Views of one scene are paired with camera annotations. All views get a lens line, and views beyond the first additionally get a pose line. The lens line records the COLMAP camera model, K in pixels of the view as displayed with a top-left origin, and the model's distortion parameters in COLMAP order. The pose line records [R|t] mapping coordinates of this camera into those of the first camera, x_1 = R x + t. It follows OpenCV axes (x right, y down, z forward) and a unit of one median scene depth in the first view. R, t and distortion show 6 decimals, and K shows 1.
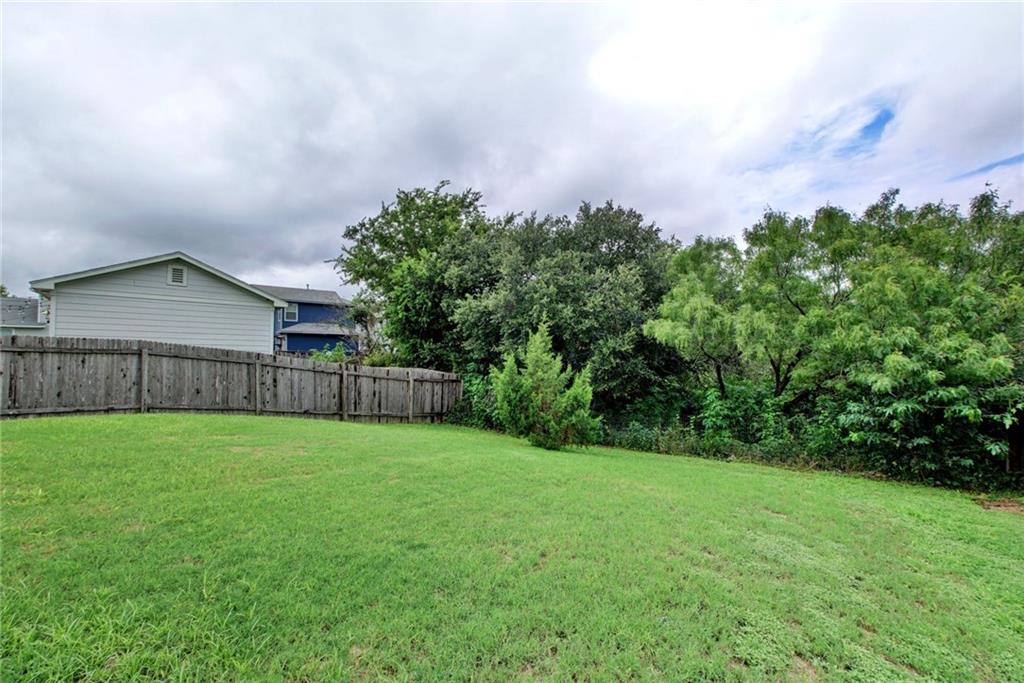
lens RADIAL K [[451.6, 0, 519.1], [0, 451.6, 344.2], [0, 0, 1]] dist [0.058186, -0.030621]
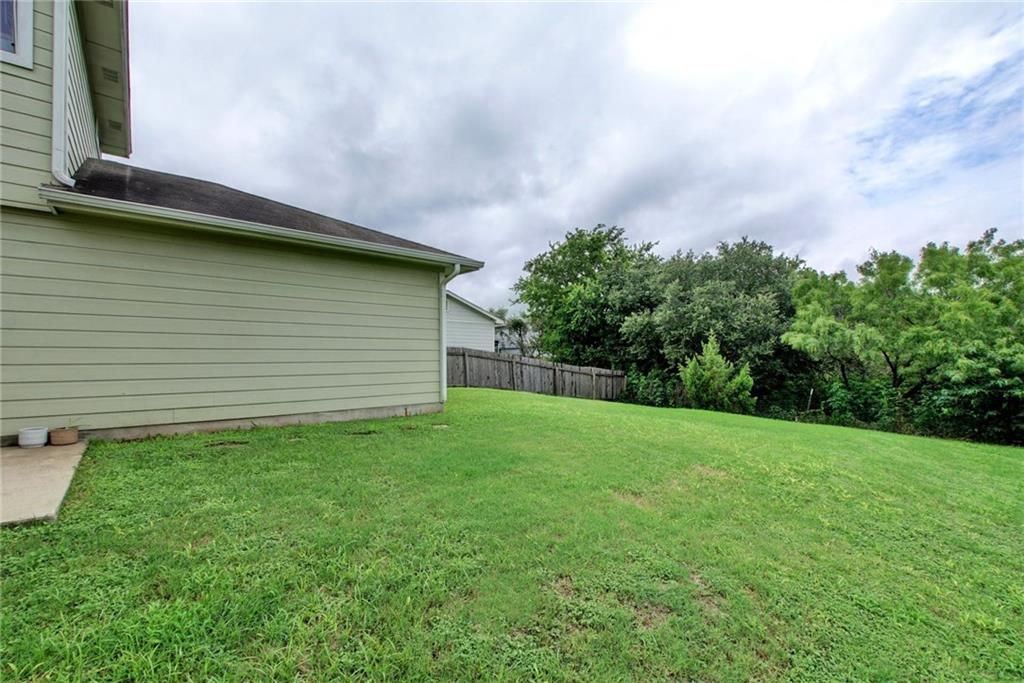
lens RADIAL K [[447.4, 0, 511.2], [0, 447.4, 324.2], [0, 0, 1]] dist [0.010160, 0.000386]
pose [[0.974722, -0.012688, -0.223059, -0.221446], [0.001774, 0.998794, -0.049059, -0.011549], [0.223412, 0.047423, 0.973570, -0.527063]]
